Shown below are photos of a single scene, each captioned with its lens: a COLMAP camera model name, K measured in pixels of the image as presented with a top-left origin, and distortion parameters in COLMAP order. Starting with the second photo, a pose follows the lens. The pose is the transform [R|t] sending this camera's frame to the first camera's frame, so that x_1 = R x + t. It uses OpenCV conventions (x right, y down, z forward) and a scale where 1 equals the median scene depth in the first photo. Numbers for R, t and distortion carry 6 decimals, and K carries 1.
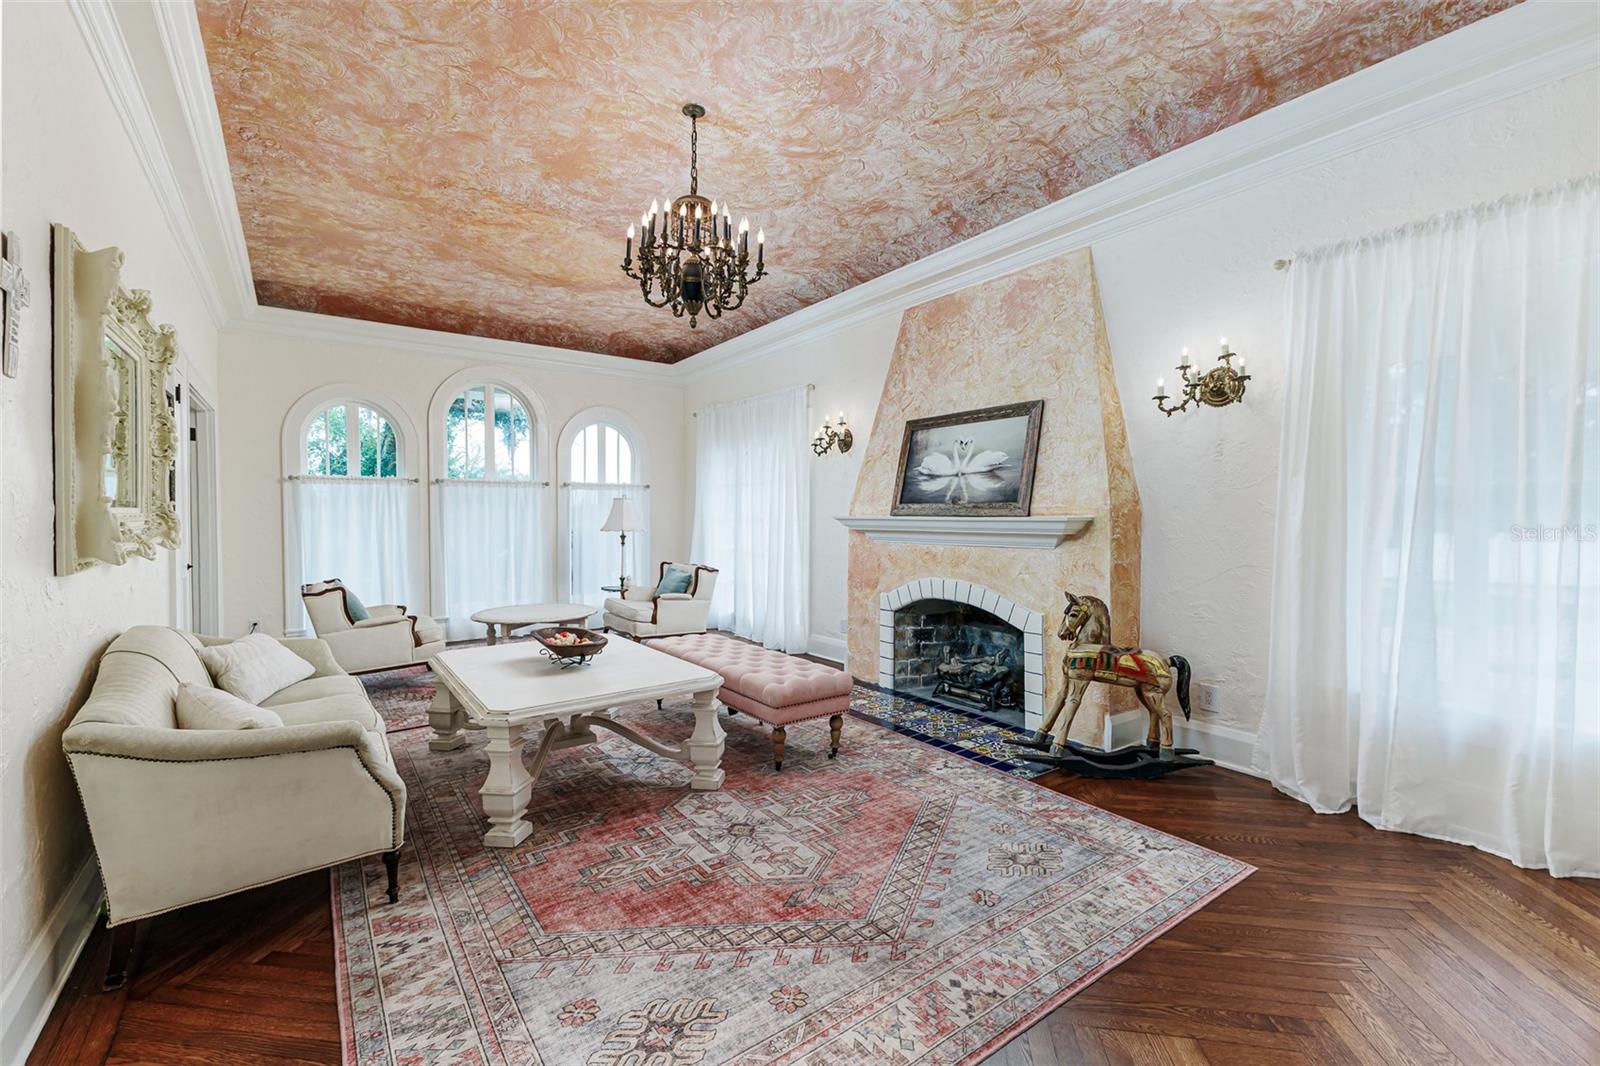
lens RADIAL K [[693.0, 0, 797.8], [0, 693.0, 529.4], [0, 0, 1]] dist [0.014153, 0.000167]
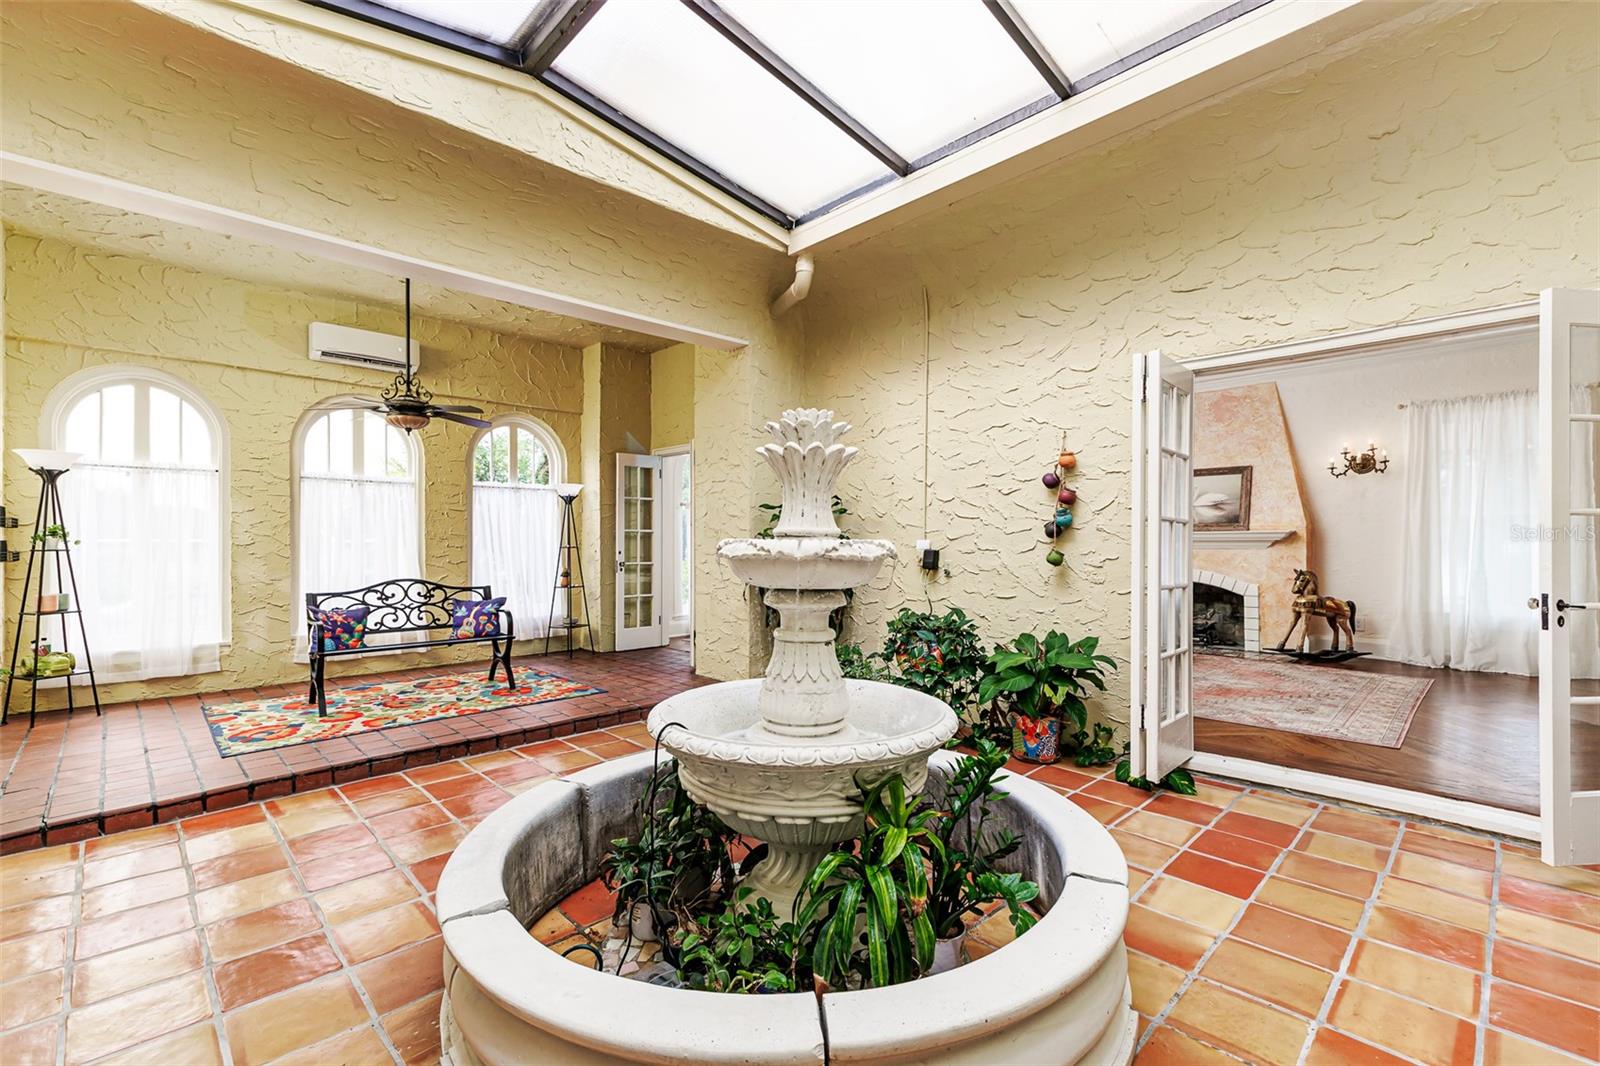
lens RADIAL K [[693.0, 0, 795.6], [0, 693.0, 544.6], [0, 0, 1]] dist [0.014153, 0.000167]
pose [[0.988607, -0.001752, 0.150507, -1.206511], [0.004267, 0.999857, -0.016391, 0.045585], [-0.150457, 0.016847, 0.988473, -0.665040]]
